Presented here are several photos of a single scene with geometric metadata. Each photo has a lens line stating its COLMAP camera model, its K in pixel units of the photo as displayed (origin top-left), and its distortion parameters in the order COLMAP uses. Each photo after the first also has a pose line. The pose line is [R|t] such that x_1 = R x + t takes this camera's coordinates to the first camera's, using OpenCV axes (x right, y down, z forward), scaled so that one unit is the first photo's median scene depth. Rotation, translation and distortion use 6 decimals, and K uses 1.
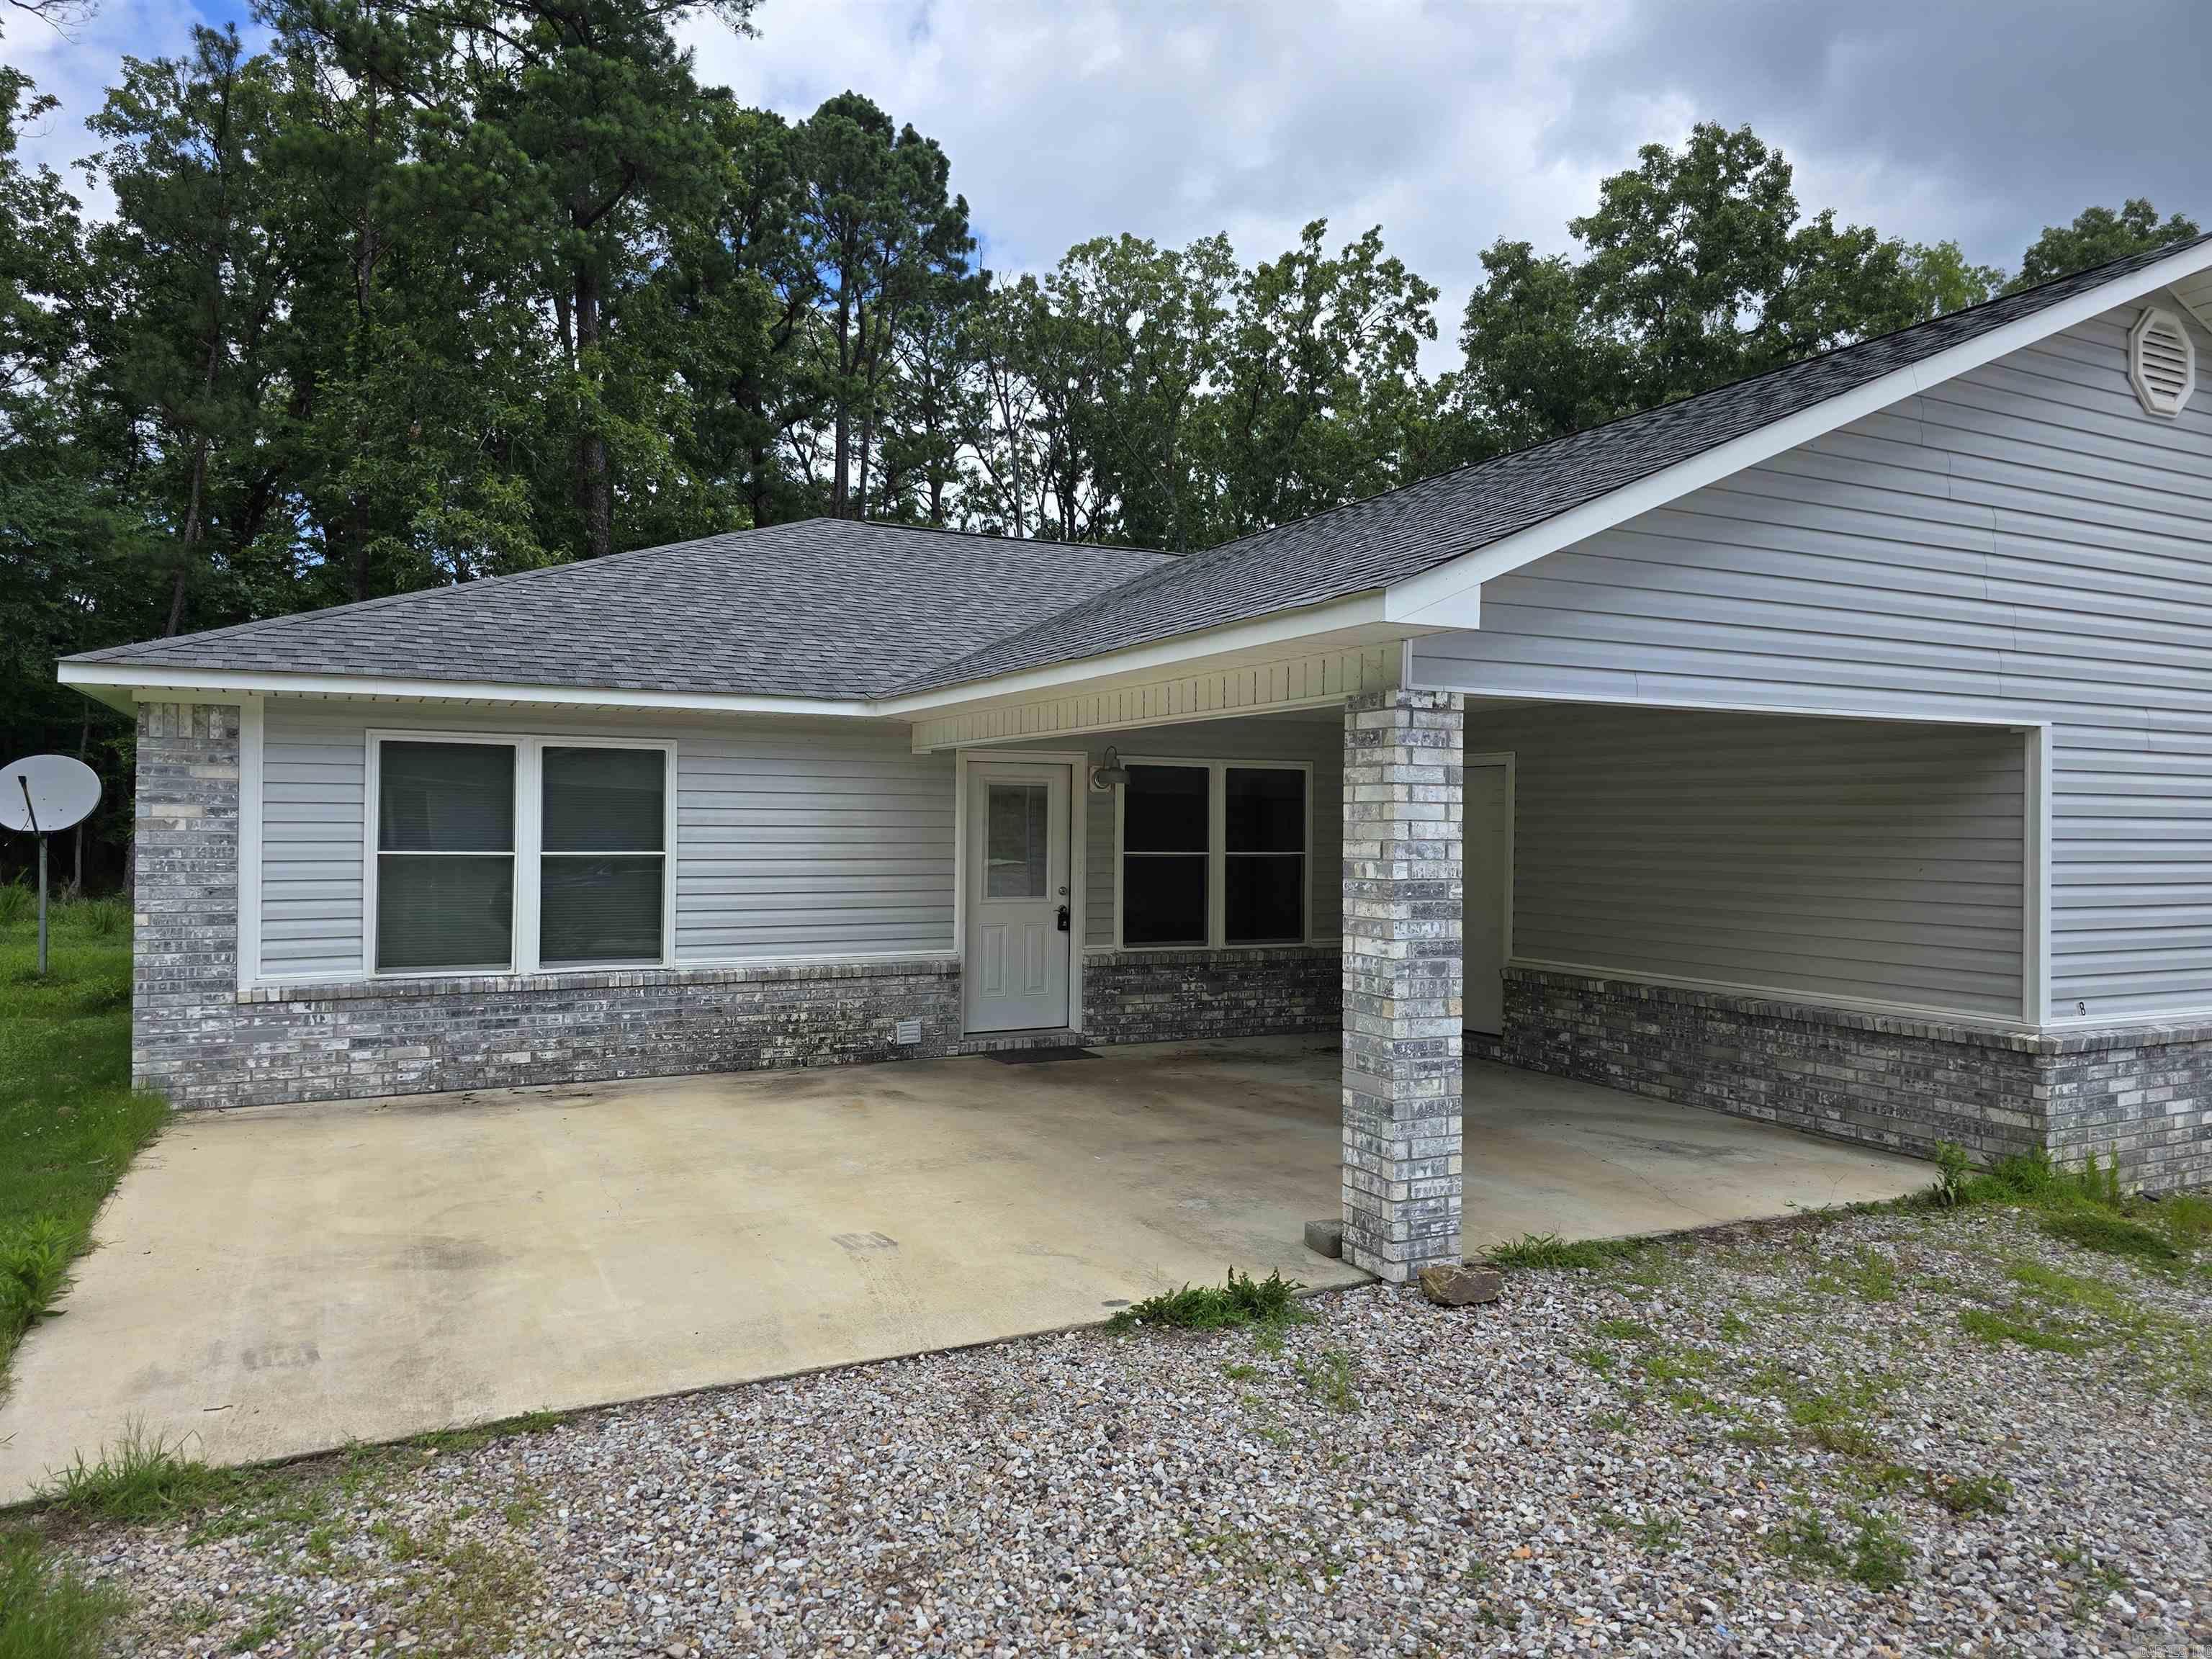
lens RADIAL K [[1518.2, 0, 1100.3], [0, 1518.2, 828.5], [0, 0, 1]] dist [0.046450, -0.041813]
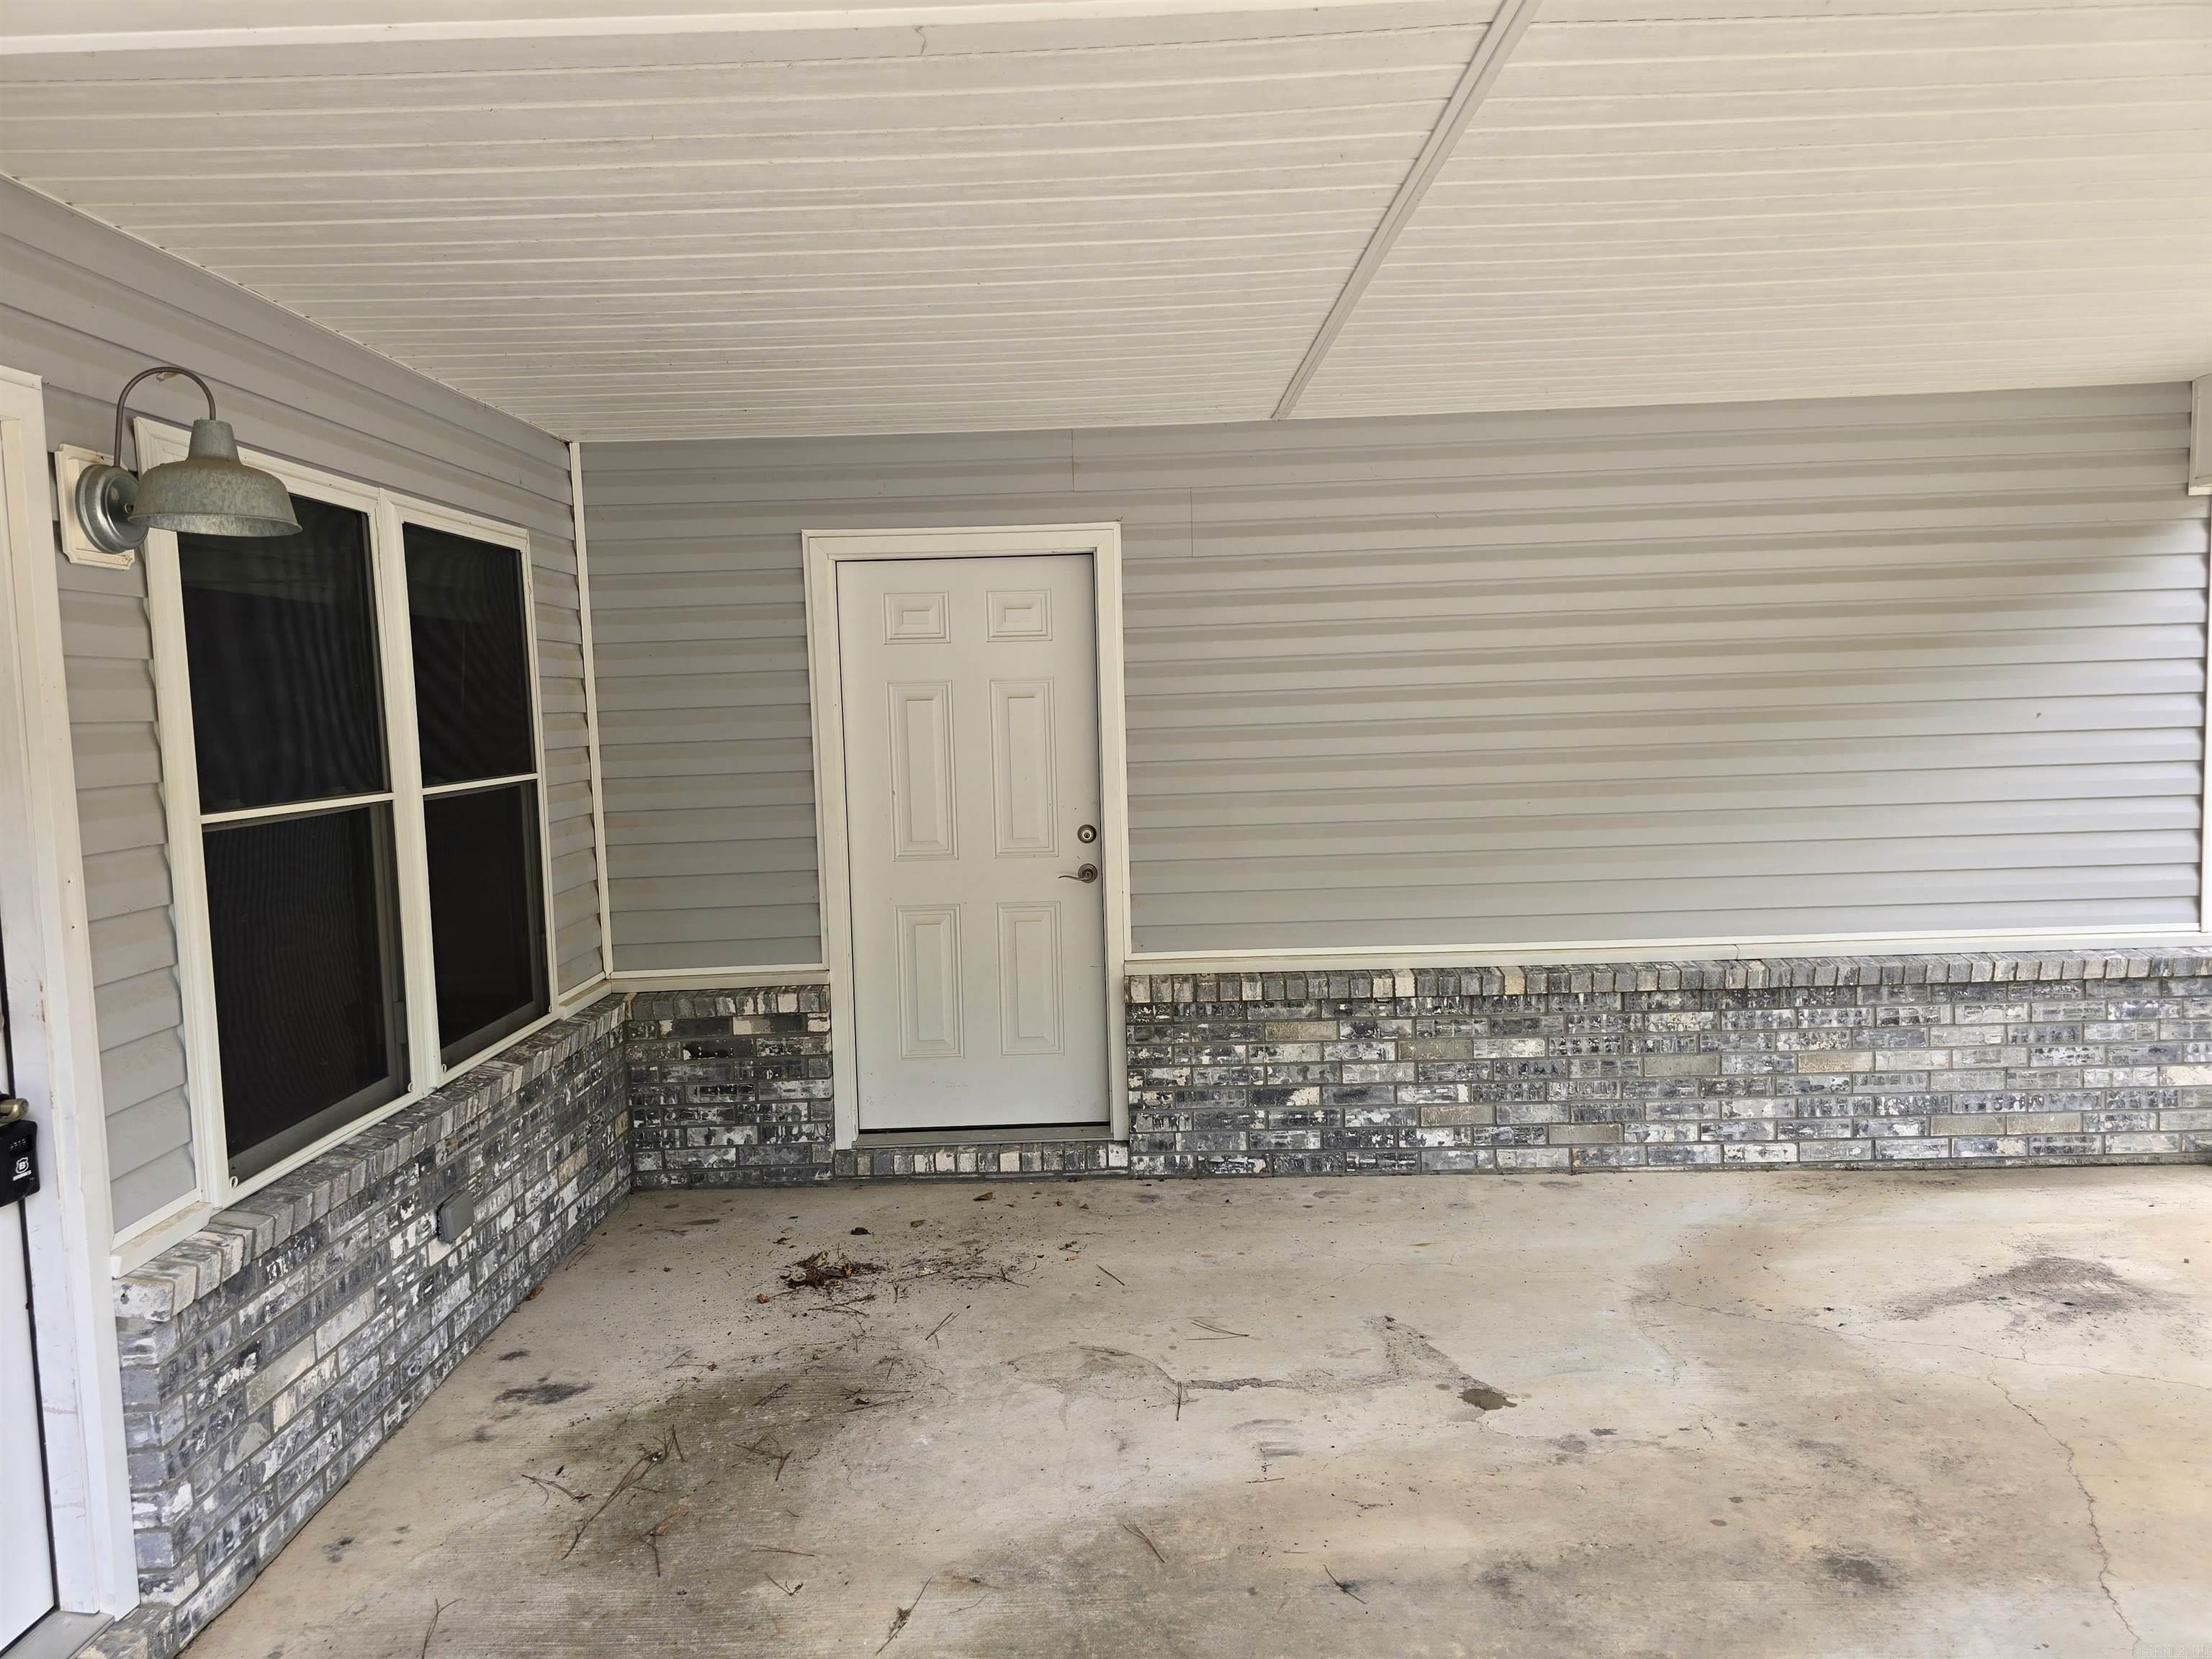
lens RADIAL K [[1518.2, 0, 1128.4], [0, 1518.2, 780.6], [0, 0, 1]] dist [0.046450, -0.041813]
pose [[0.455895, -0.077818, 0.886625, -0.173789], [0.036590, 0.996967, 0.068688, -0.003295], [-0.889281, 0.001127, 0.457360, 0.918312]]
